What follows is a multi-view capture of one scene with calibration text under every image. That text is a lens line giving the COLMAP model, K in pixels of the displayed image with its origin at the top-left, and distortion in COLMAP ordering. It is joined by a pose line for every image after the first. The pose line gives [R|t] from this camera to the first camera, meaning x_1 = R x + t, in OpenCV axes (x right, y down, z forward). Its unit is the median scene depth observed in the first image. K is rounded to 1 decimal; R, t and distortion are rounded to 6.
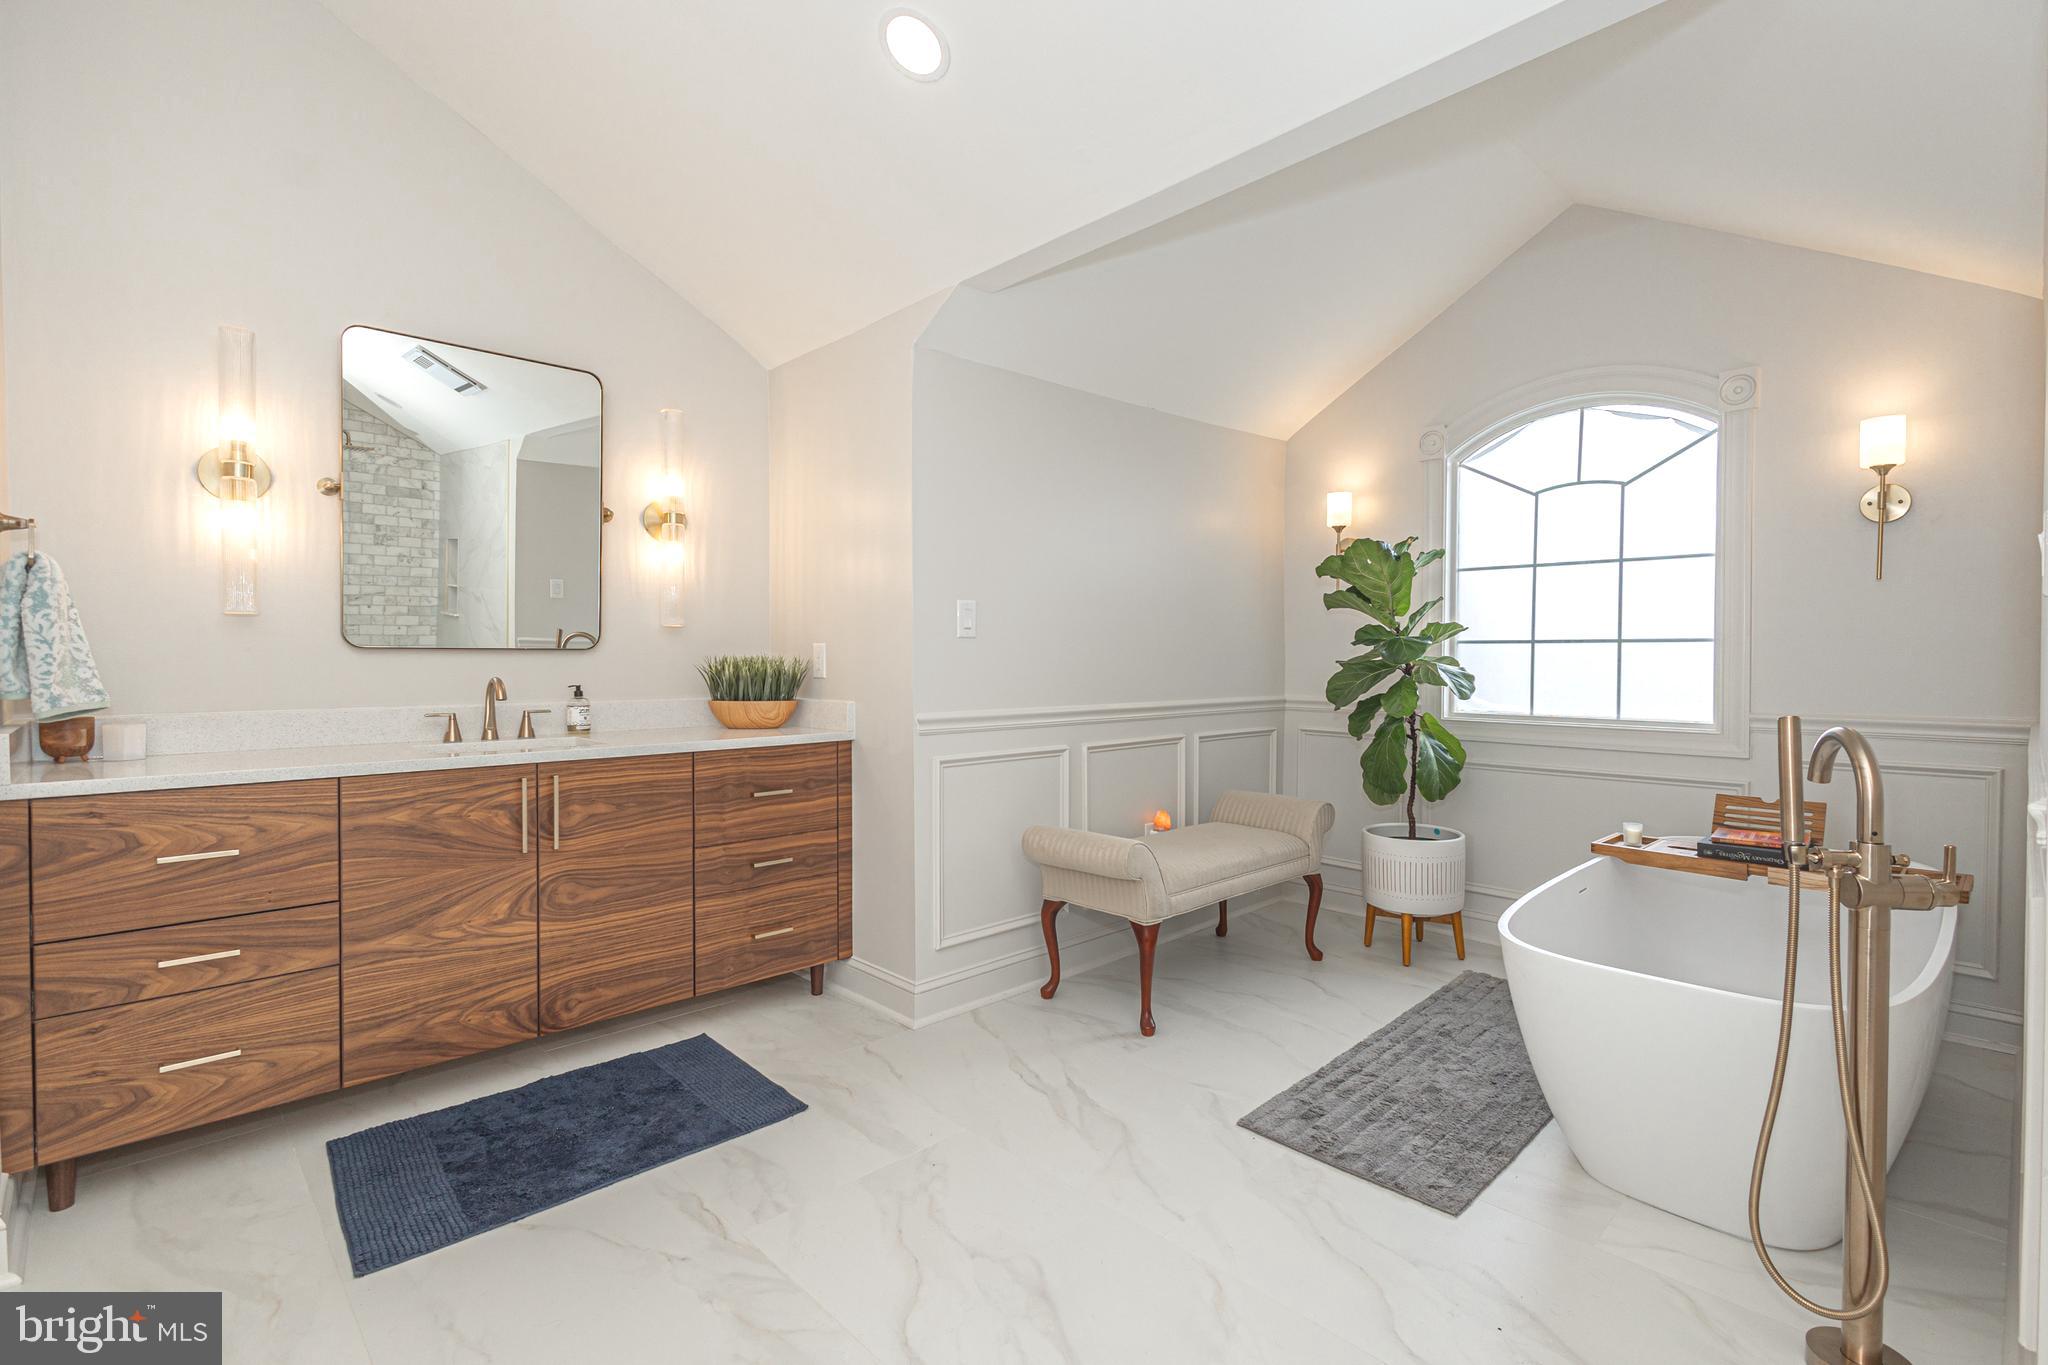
lens RADIAL K [[953.2, 0, 1035.5], [0, 953.2, 673.5], [0, 0, 1]] dist [0.012091, -0.003384]
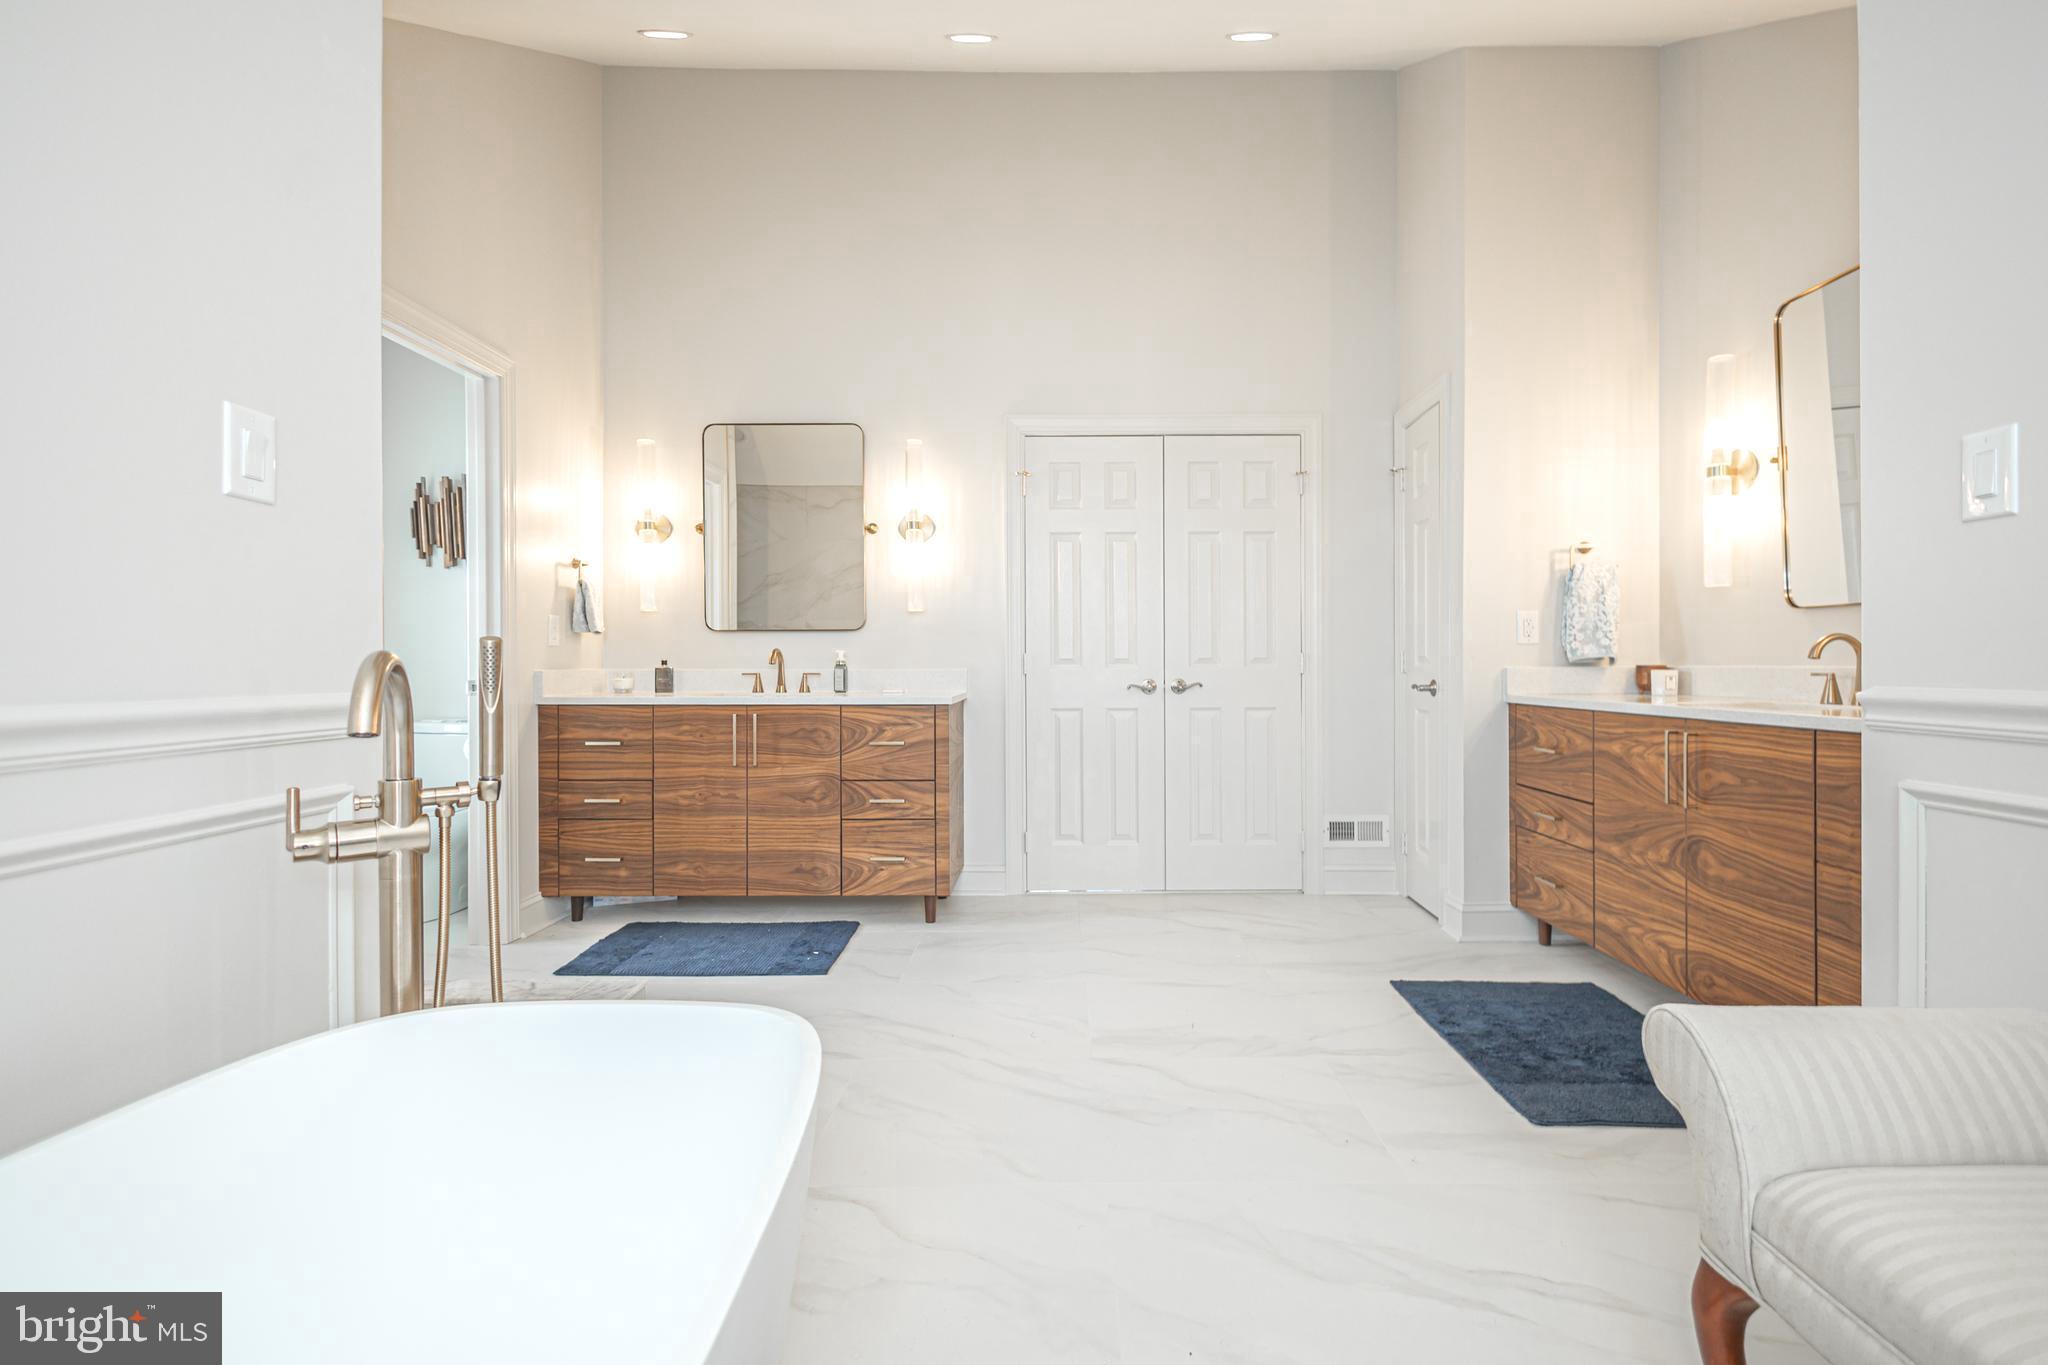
lens RADIAL K [[953.2, 0, 1035.4], [0, 953.2, 668.6], [0, 0, 1]] dist [0.012091, -0.003384]
pose [[-0.716777, 0.005817, -0.697278, 0.697892], [-0.006531, 0.999865, 0.015055, 0.033716], [0.697272, 0.015345, -0.716642, 1.323164]]
